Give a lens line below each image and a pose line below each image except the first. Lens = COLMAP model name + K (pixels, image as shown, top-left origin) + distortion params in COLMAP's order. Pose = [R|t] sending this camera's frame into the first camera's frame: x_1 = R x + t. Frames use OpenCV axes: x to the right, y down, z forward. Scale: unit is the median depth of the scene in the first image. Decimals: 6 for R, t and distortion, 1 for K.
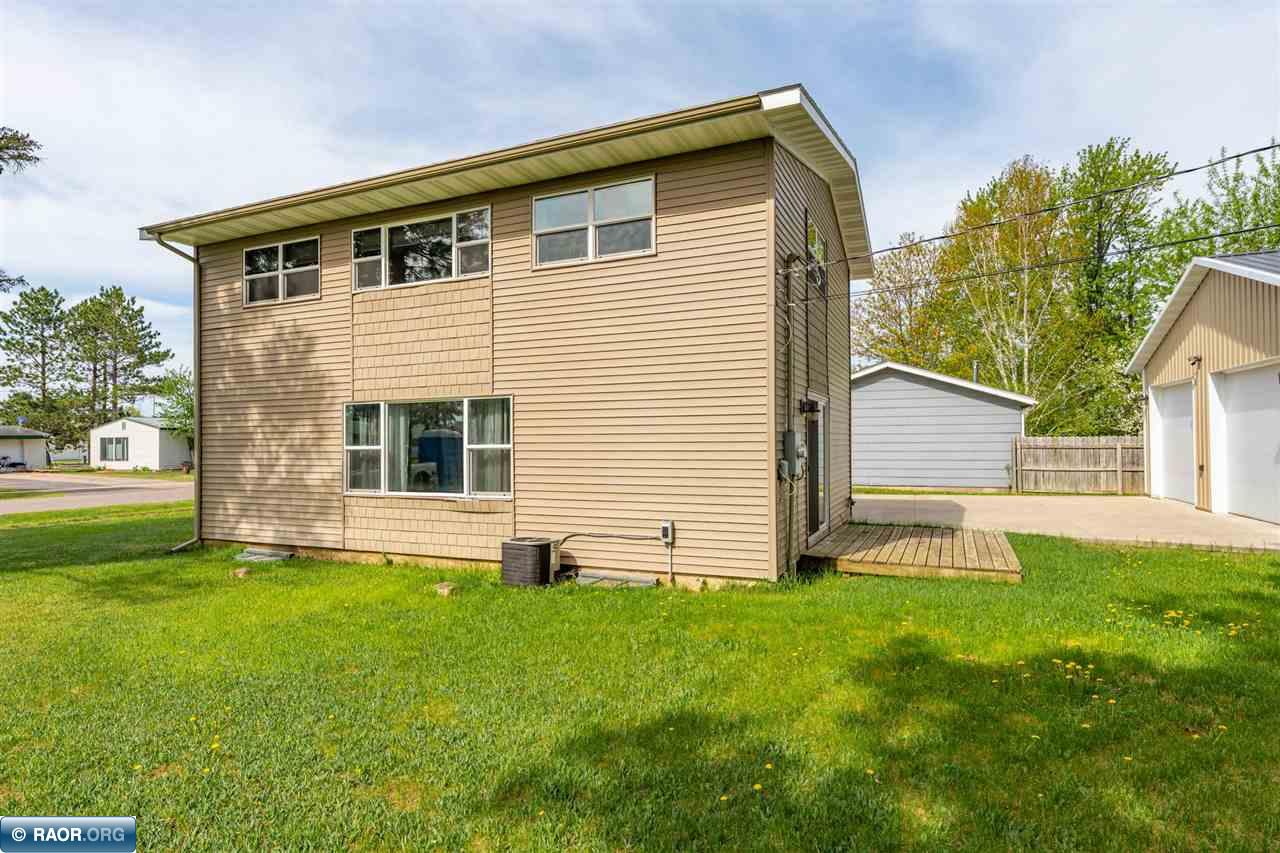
lens RADIAL K [[682.2, 0, 641.6], [0, 682.2, 429.9], [0, 0, 1]] dist [-0.001524, -0.001613]
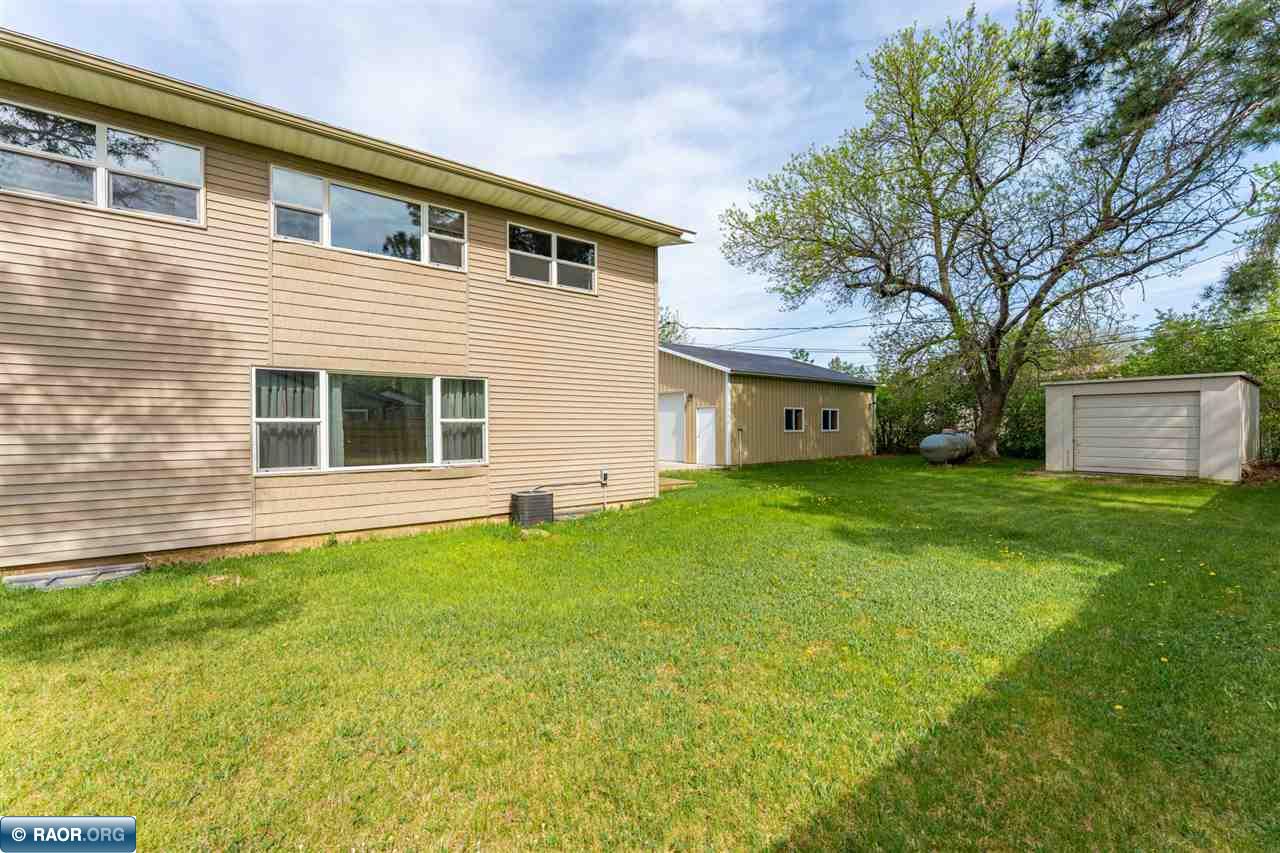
lens RADIAL K [[505.8, 0, 644.6], [0, 505.8, 429.3], [0, 0, 1]] dist [0.000298, -0.001219]
pose [[0.497587, 0.004525, 0.867402, -0.725296], [-0.015593, 0.999871, 0.003729, 0.027965], [-0.867274, -0.015381, 0.497594, 0.272705]]
